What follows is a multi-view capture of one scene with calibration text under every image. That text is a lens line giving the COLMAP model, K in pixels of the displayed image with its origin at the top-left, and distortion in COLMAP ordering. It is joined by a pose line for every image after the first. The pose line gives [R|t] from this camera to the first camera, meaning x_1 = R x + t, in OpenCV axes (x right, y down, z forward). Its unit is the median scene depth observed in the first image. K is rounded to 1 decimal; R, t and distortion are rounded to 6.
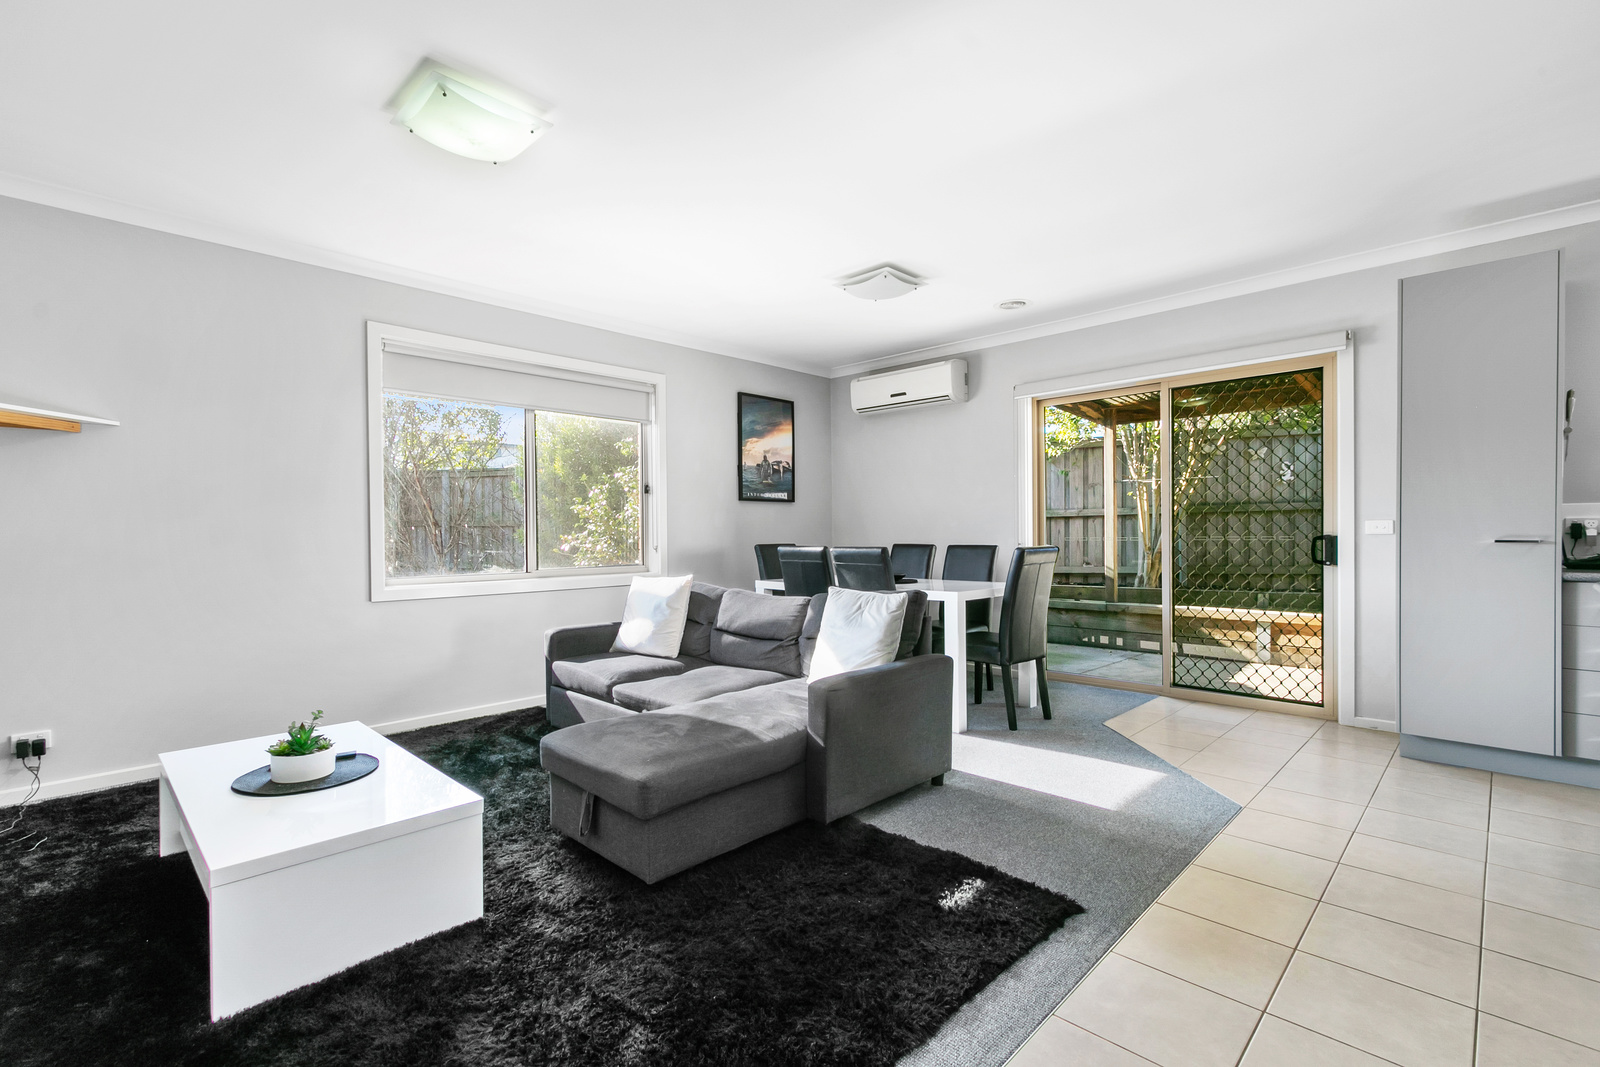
lens RADIAL K [[728.9, 0, 760.8], [0, 728.9, 537.2], [0, 0, 1]] dist [0.011903, -0.004620]
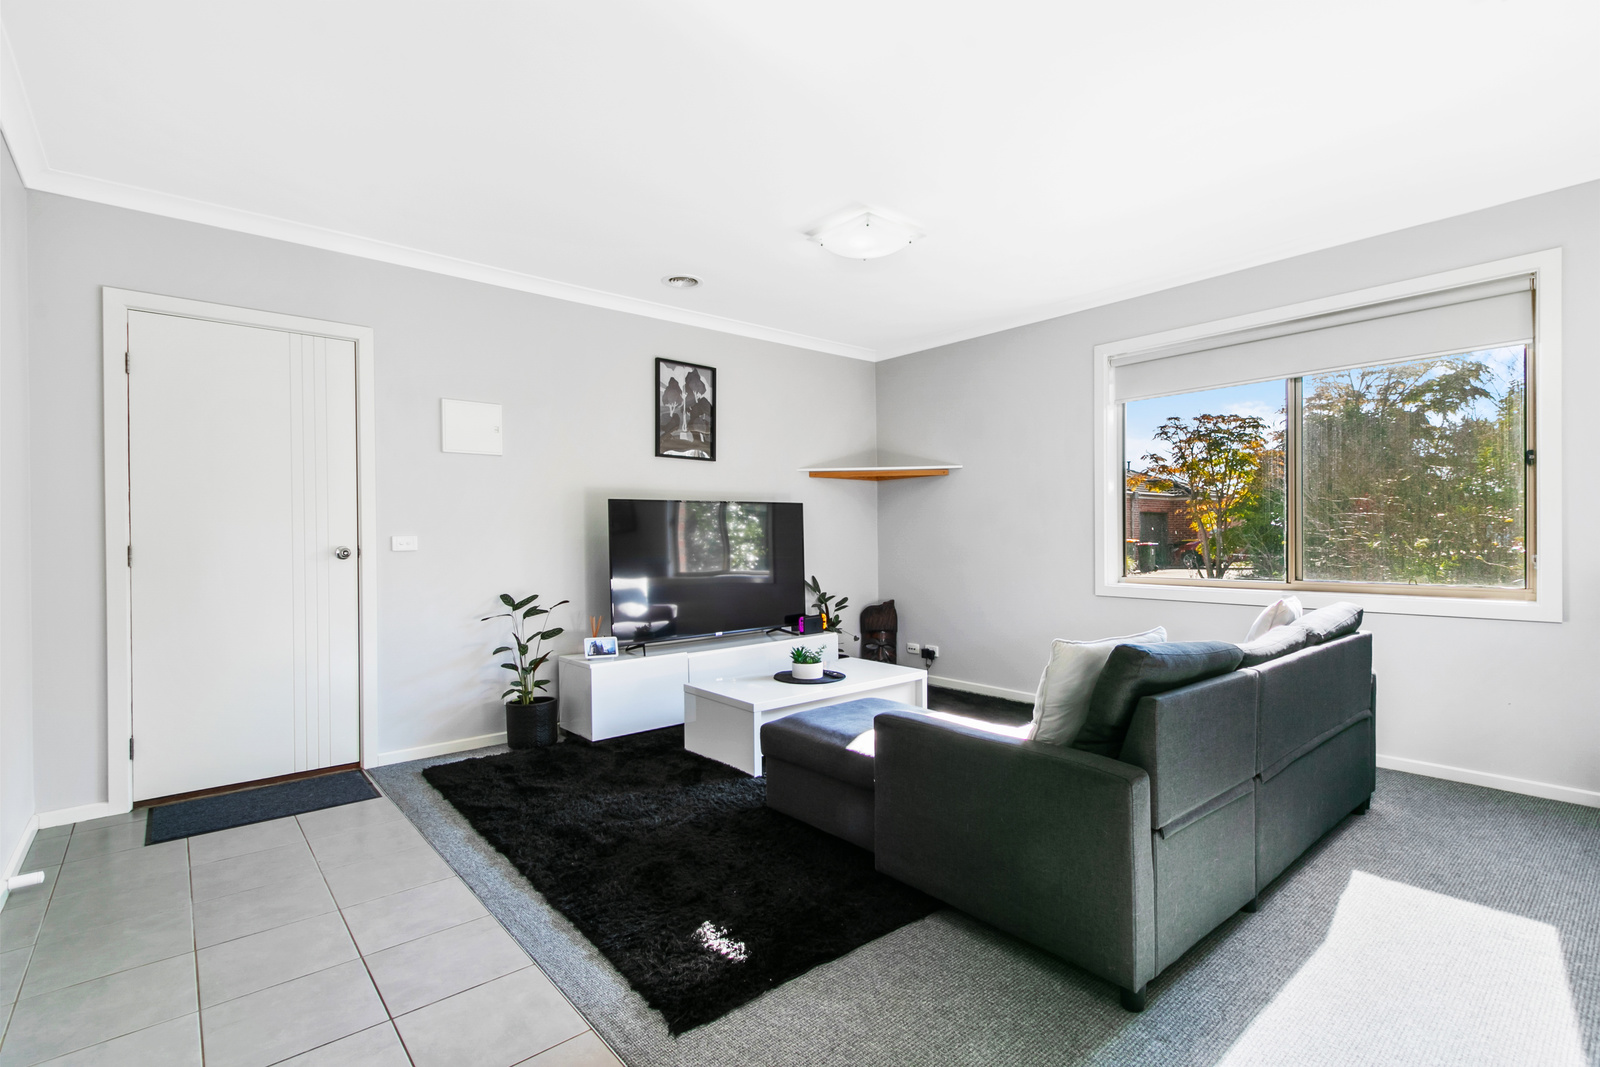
lens RADIAL K [[728.9, 0, 790.6], [0, 728.9, 534.7], [0, 0, 1]] dist [0.011903, -0.004620]
pose [[-0.075256, 0.007352, -0.997137, 0.567121], [0.003298, 0.999969, 0.007124, -0.012816], [0.997159, -0.002752, -0.075278, 0.557126]]
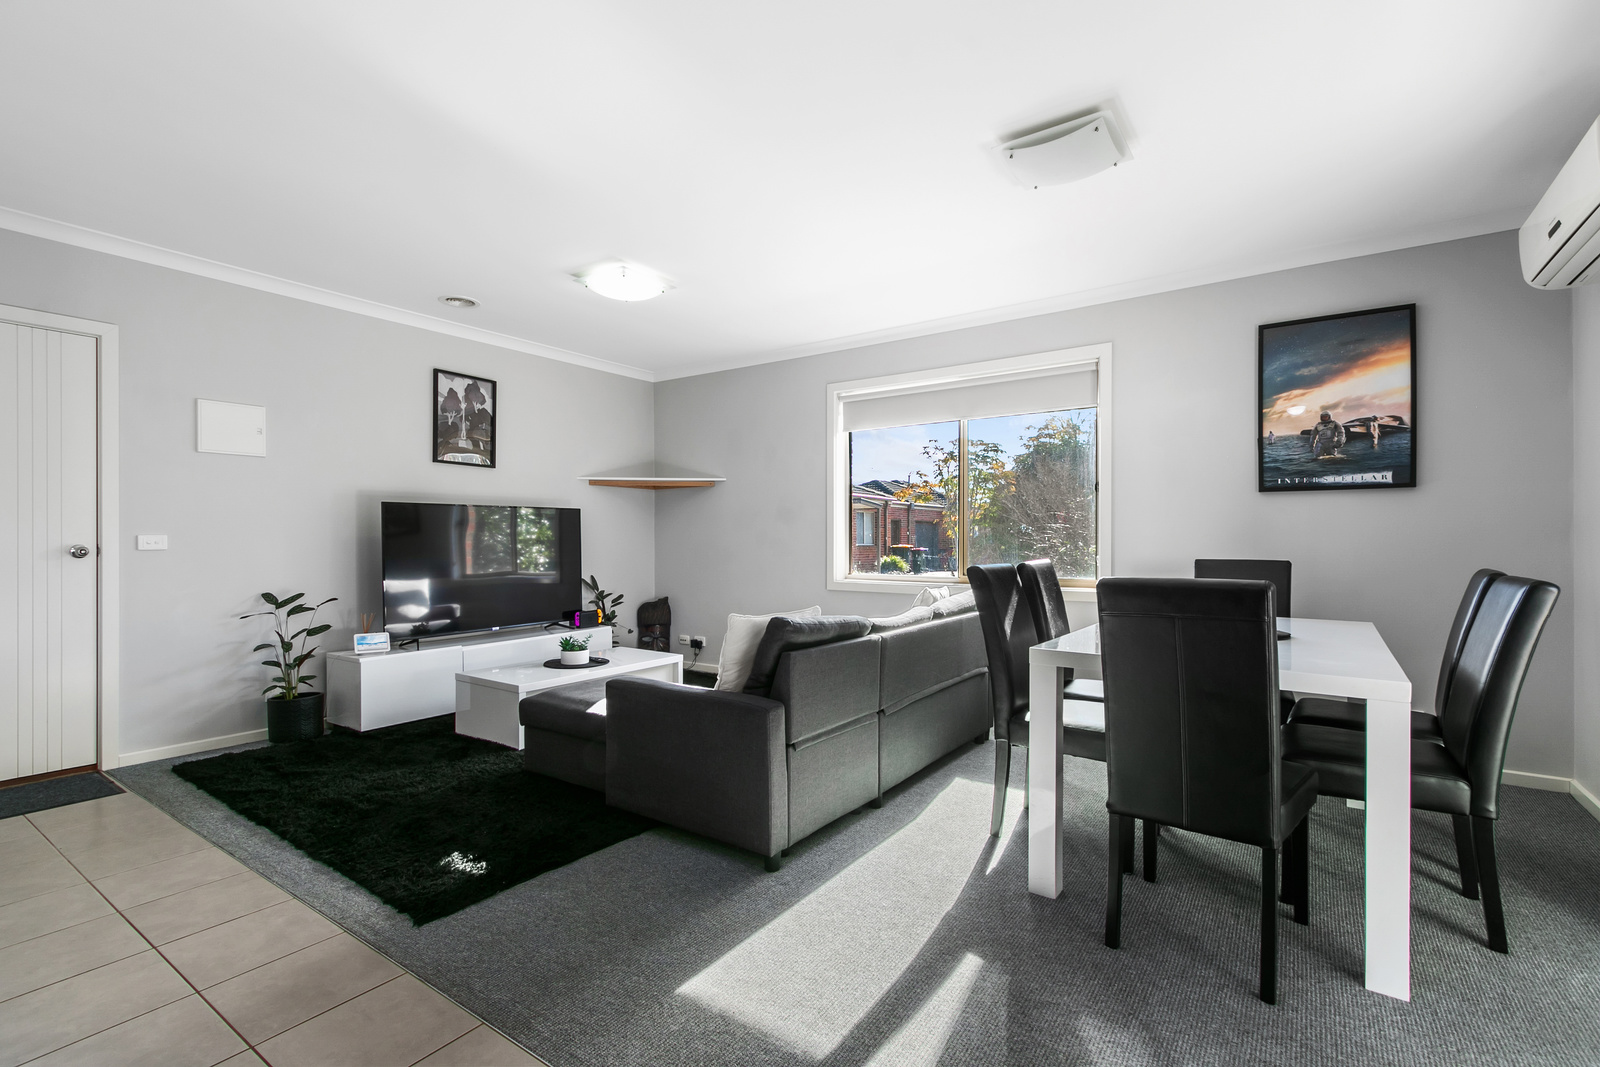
lens RADIAL K [[728.9, 0, 791.4], [0, 728.9, 537.8], [0, 0, 1]] dist [0.011903, -0.004620]
pose [[0.173334, 0.005804, -0.984846, 0.710738], [-0.007476, 0.999962, 0.004577, -0.012673], [0.984835, 0.006570, 0.173371, 0.623813]]
